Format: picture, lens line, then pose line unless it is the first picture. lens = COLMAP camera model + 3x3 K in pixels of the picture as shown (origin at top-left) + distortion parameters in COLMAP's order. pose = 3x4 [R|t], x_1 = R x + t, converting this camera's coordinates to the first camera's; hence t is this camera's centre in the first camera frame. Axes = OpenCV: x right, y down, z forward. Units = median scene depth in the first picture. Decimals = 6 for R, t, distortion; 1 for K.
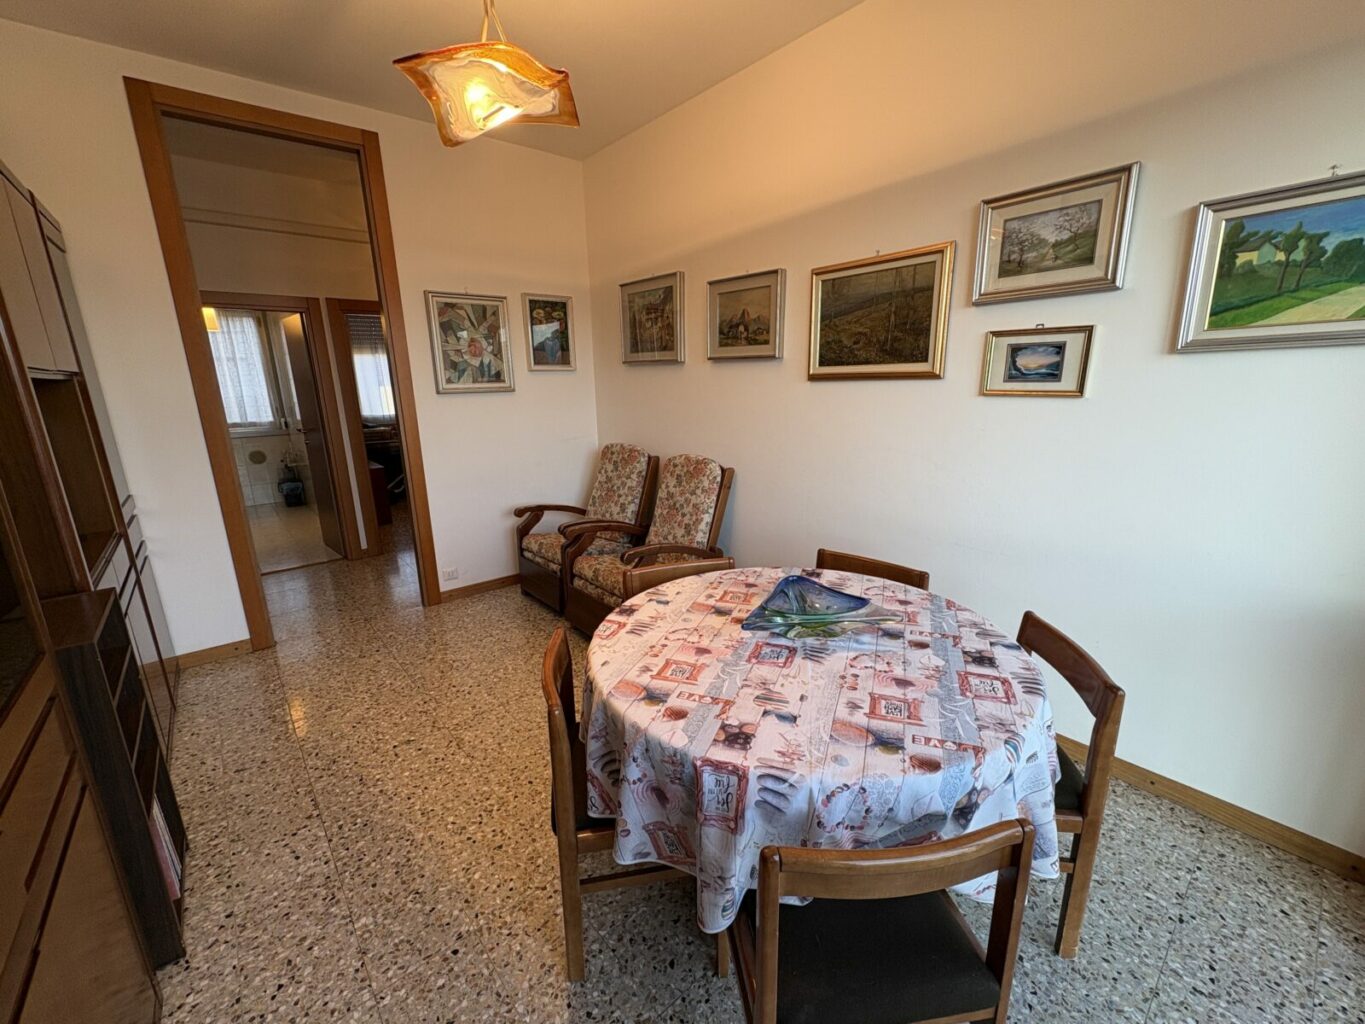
lens RADIAL K [[556.0, 0, 683.2], [0, 556.0, 514.7], [0, 0, 1]] dist [-0.000366, 0.000060]
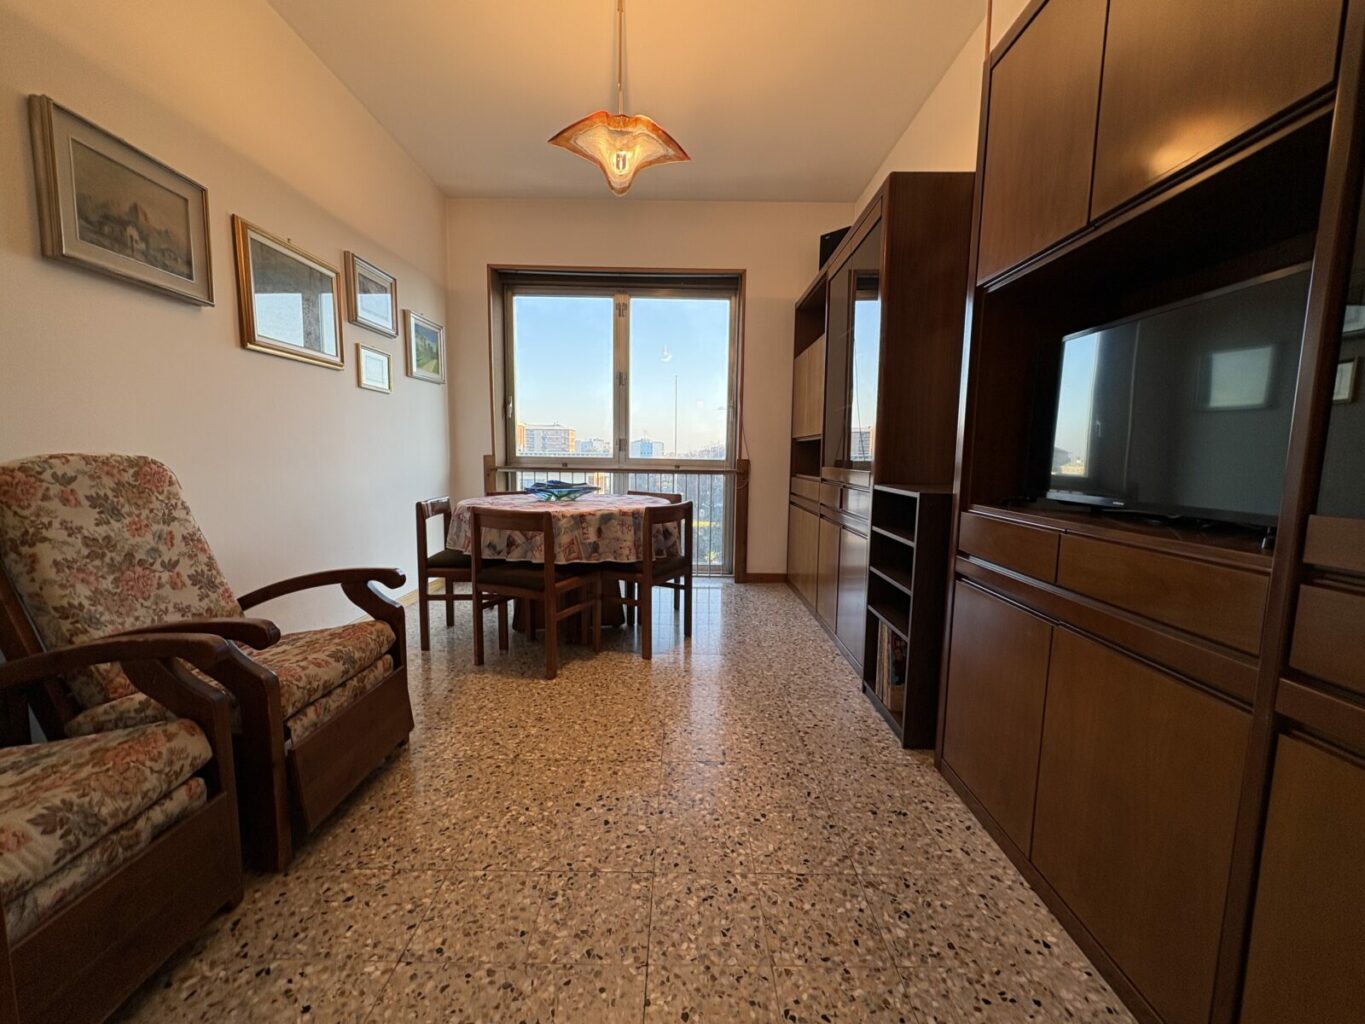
lens RADIAL K [[554.5, 0, 683.3], [0, 554.5, 517.7], [0, 0, 1]] dist [-0.000600, -0.000259]
pose [[-0.759780, -0.063970, 0.647025, -1.381219], [0.157941, 0.947181, 0.279111, -0.219074], [-0.630704, 0.314255, -0.709546, 2.121619]]
